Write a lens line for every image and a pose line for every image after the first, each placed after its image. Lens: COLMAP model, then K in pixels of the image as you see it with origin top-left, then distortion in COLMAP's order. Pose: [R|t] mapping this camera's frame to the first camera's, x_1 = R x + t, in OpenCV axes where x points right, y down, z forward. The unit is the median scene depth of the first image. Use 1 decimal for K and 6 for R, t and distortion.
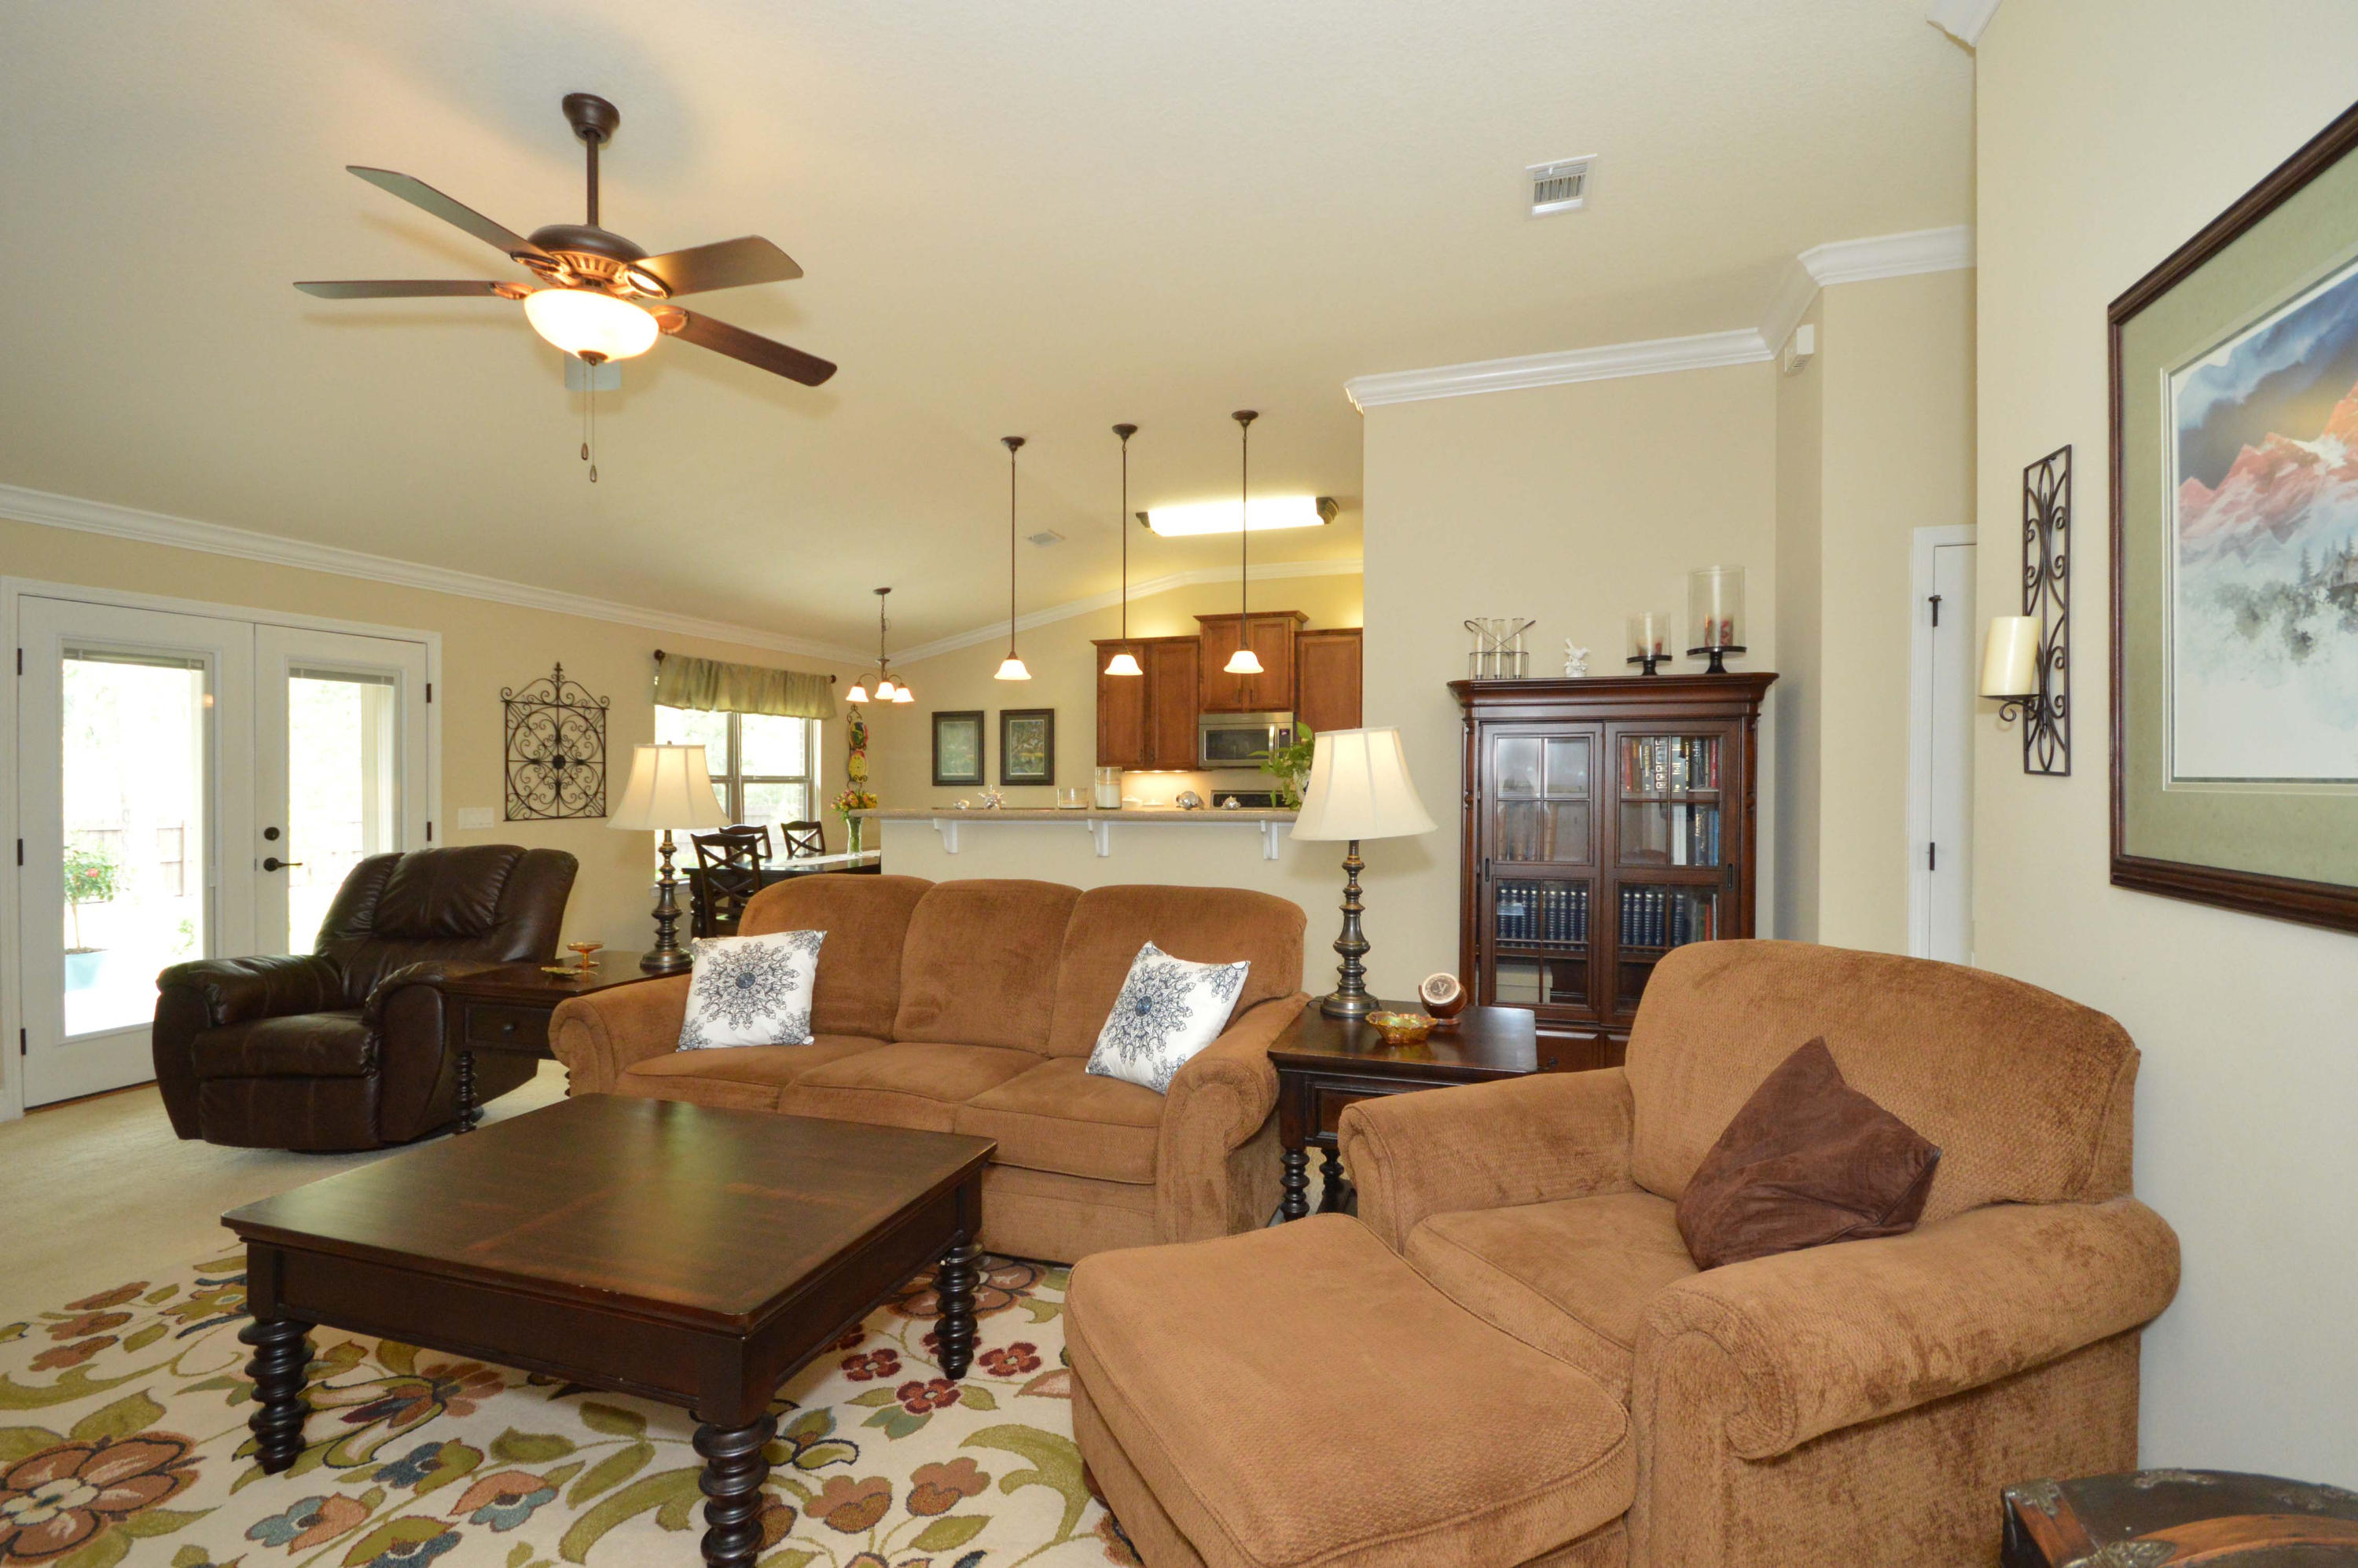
lens RADIAL K [[1057.6, 0, 1179.0], [0, 1057.6, 784.0], [0, 0, 1]] dist [0.010693, -0.014094]
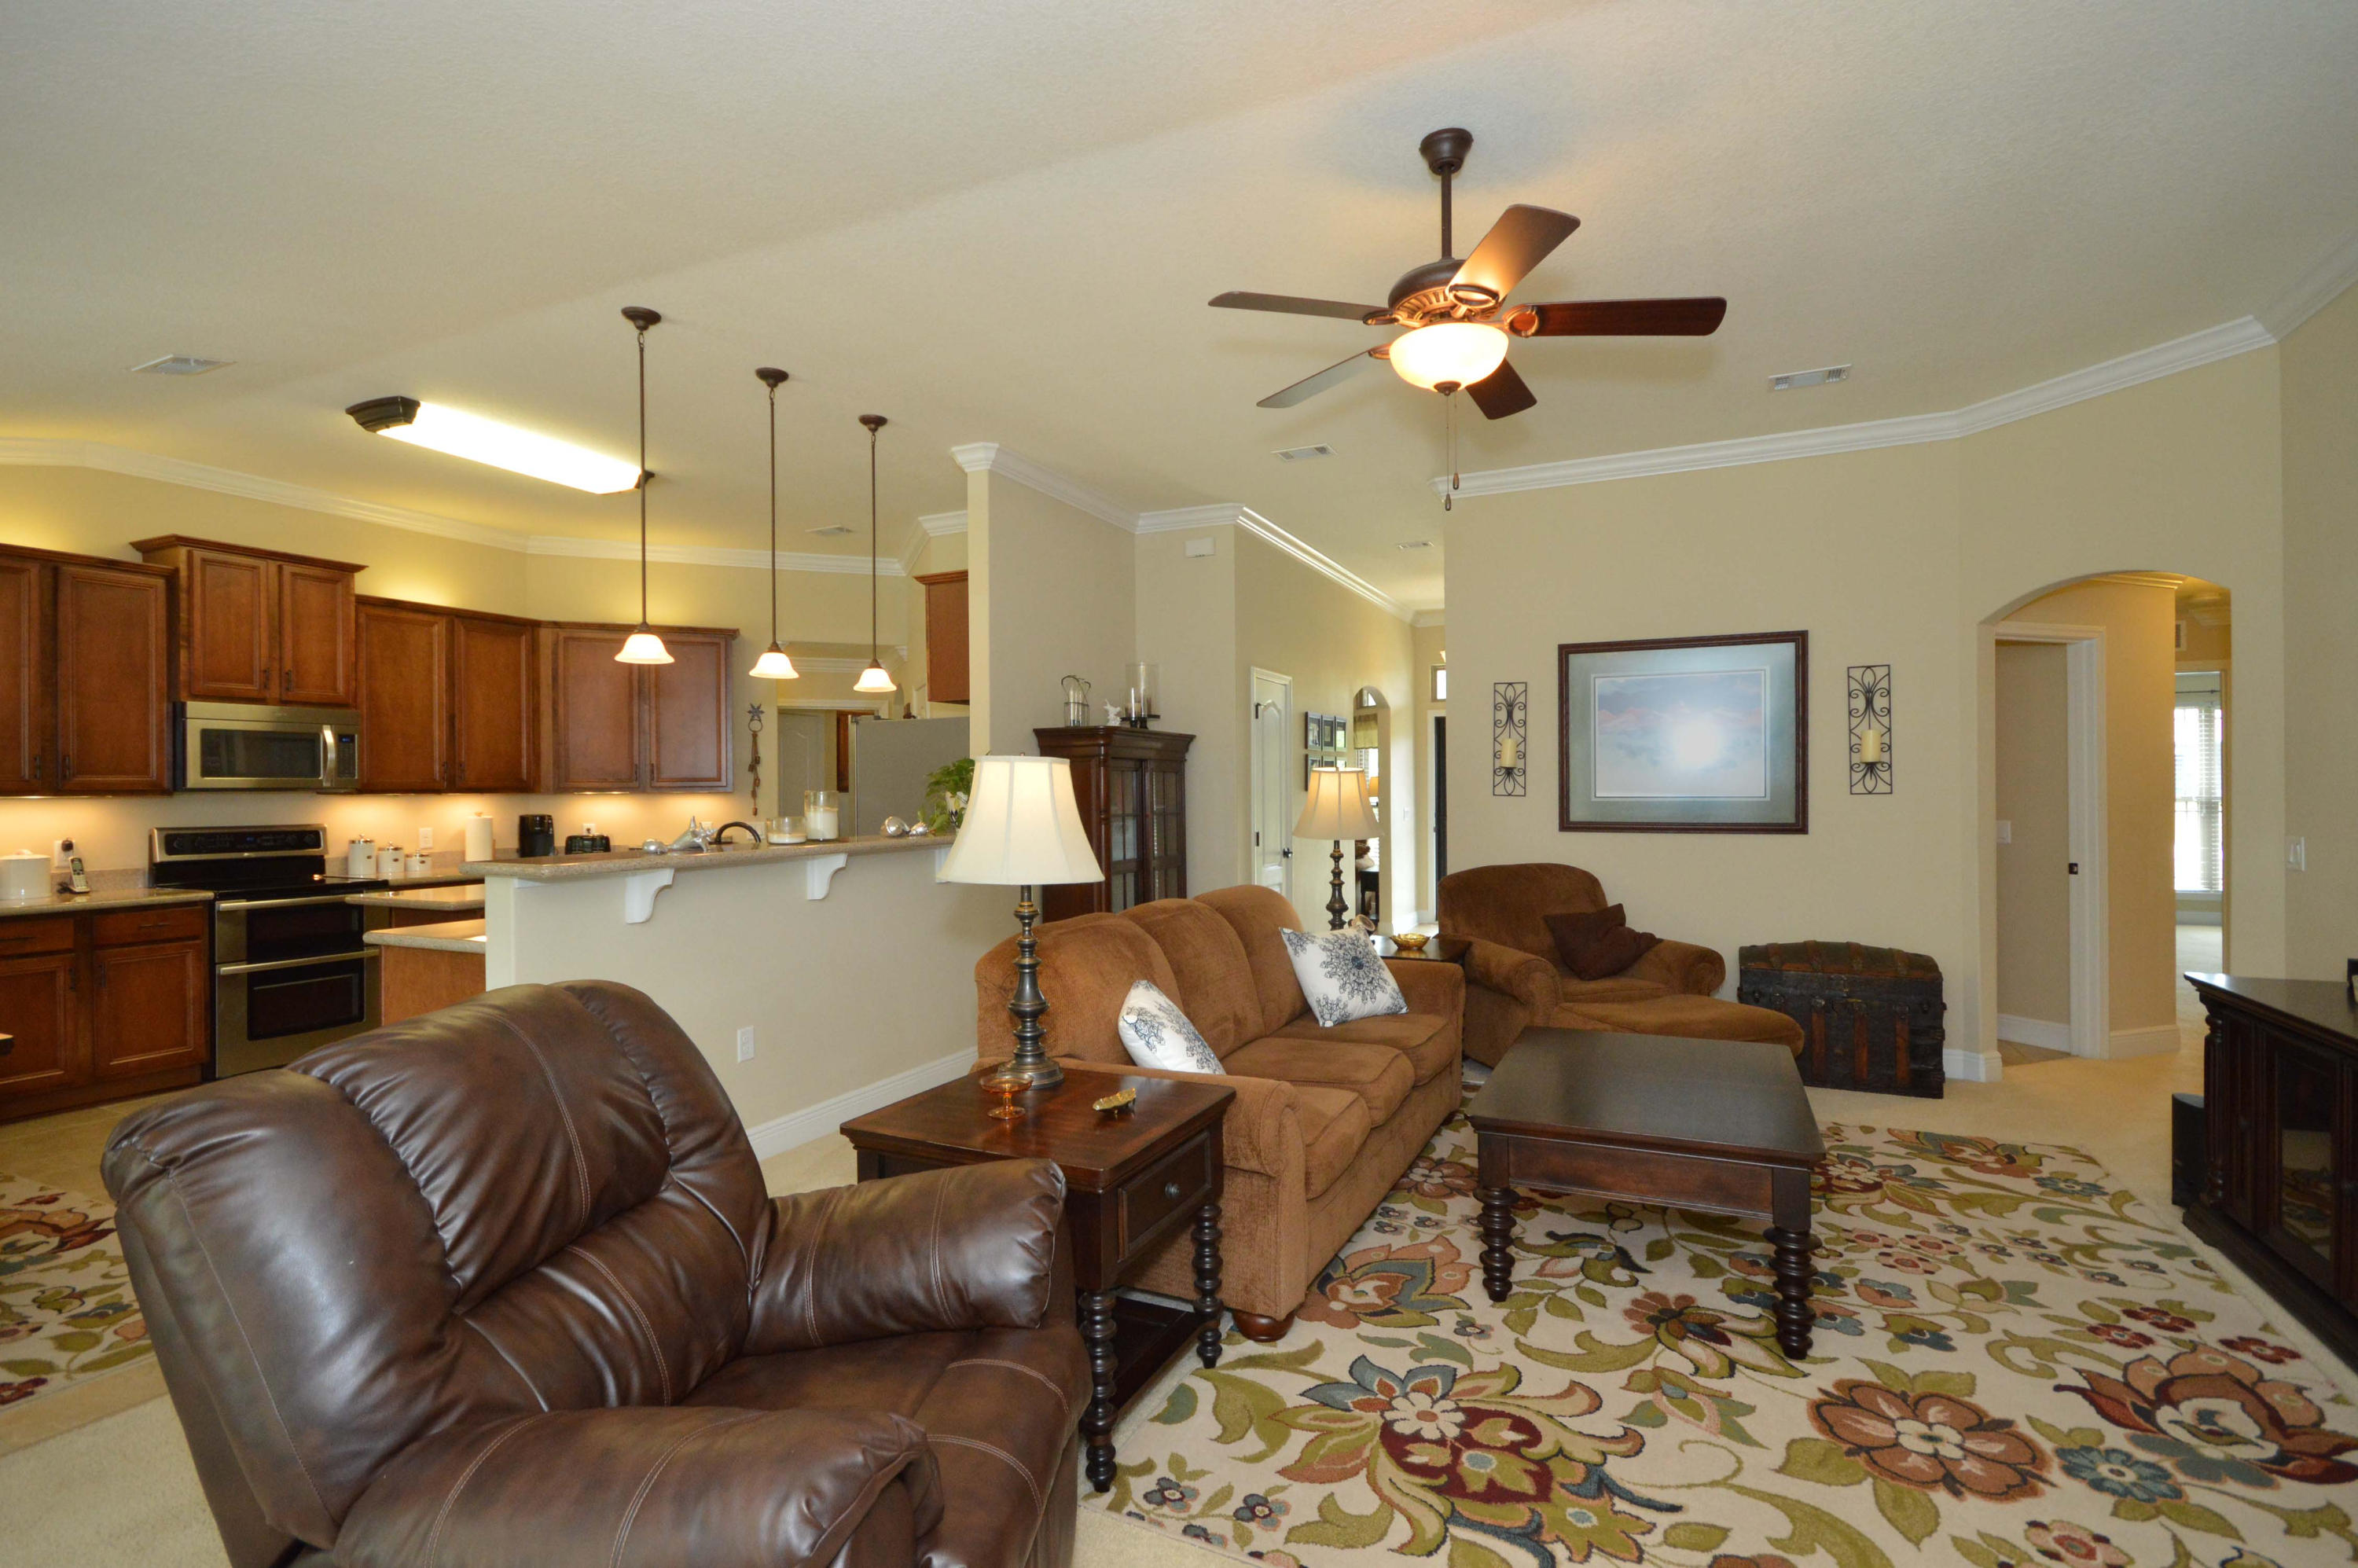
lens RADIAL K [[1098.3, 0, 1179.0], [0, 1098.3, 784.0], [0, 0, 1]] dist [0.015091, -0.010350]
pose [[0.127410, 0.007360, 0.991823, -2.002999], [0.012271, 0.999884, -0.008996, -0.022399], [-0.991774, 0.013316, 0.127305, 1.376676]]
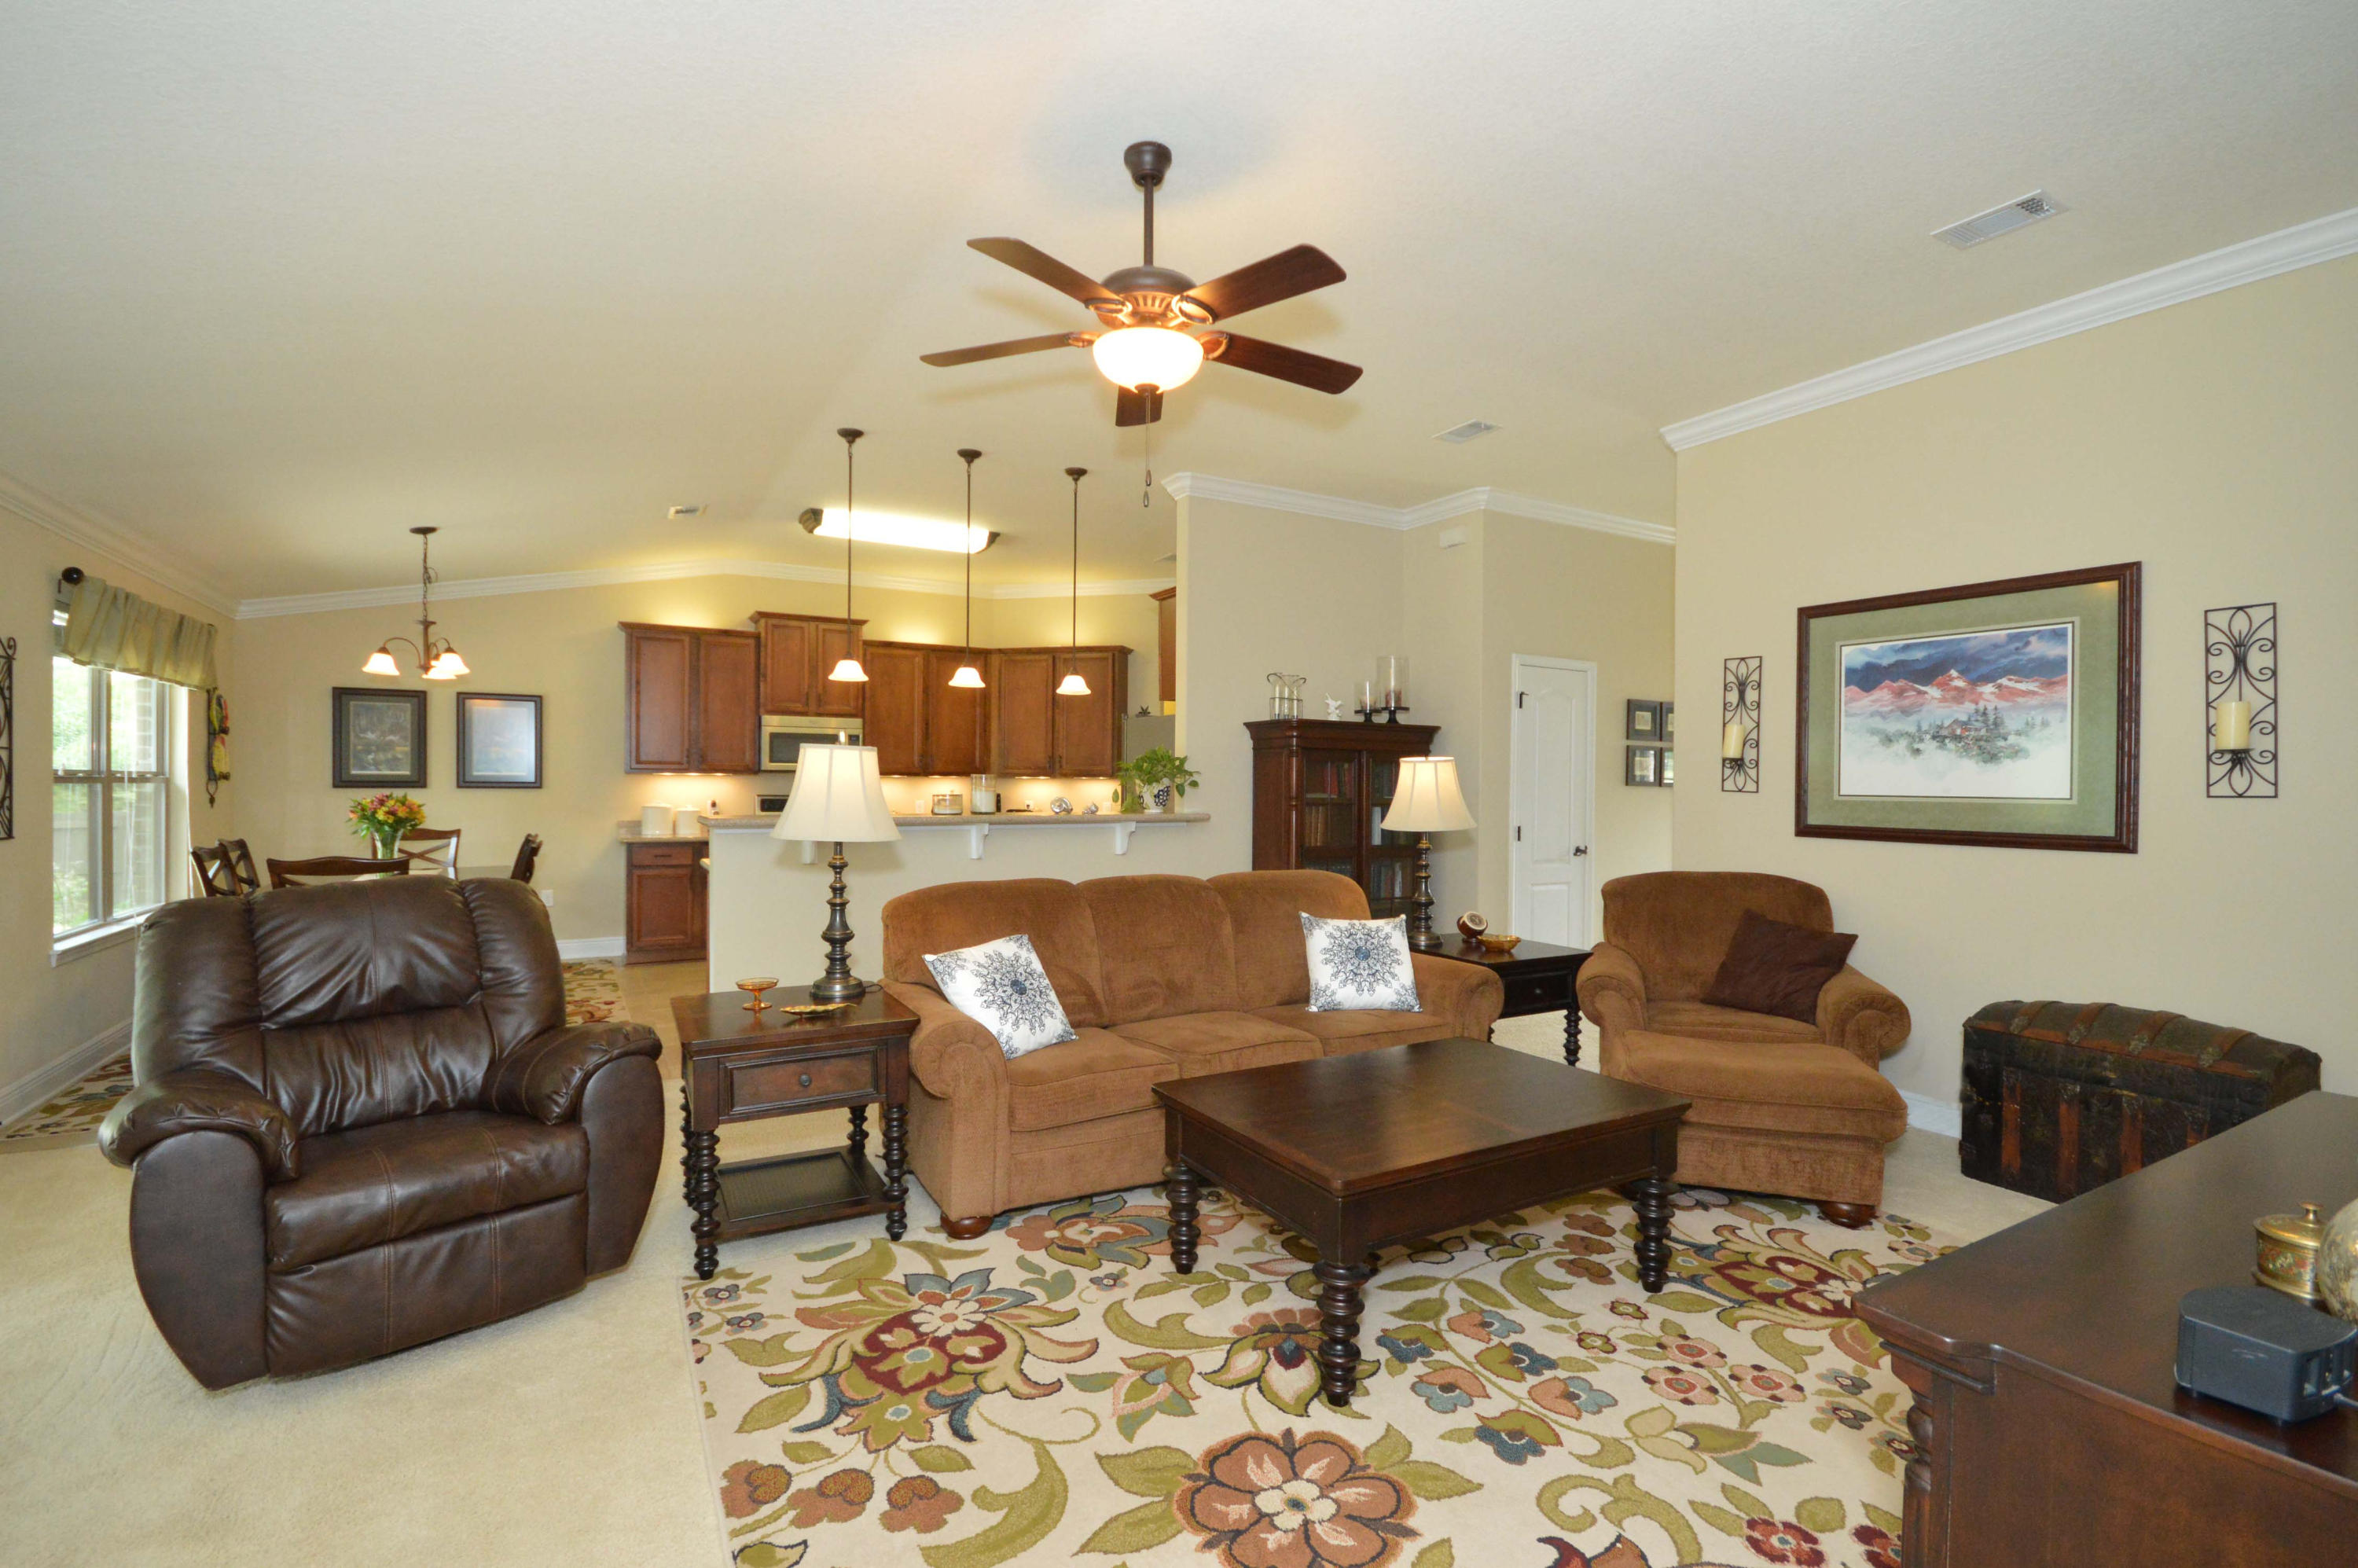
lens RADIAL K [[1046.8, 0, 1179.0], [0, 1046.8, 784.0], [0, 0, 1]] dist [0.000596, -0.000122]
pose [[0.672278, 0.008337, 0.740251, -1.608152], [-0.007189, 0.999963, -0.004733, -0.005823], [-0.740263, -0.002140, 0.672313, 0.329725]]
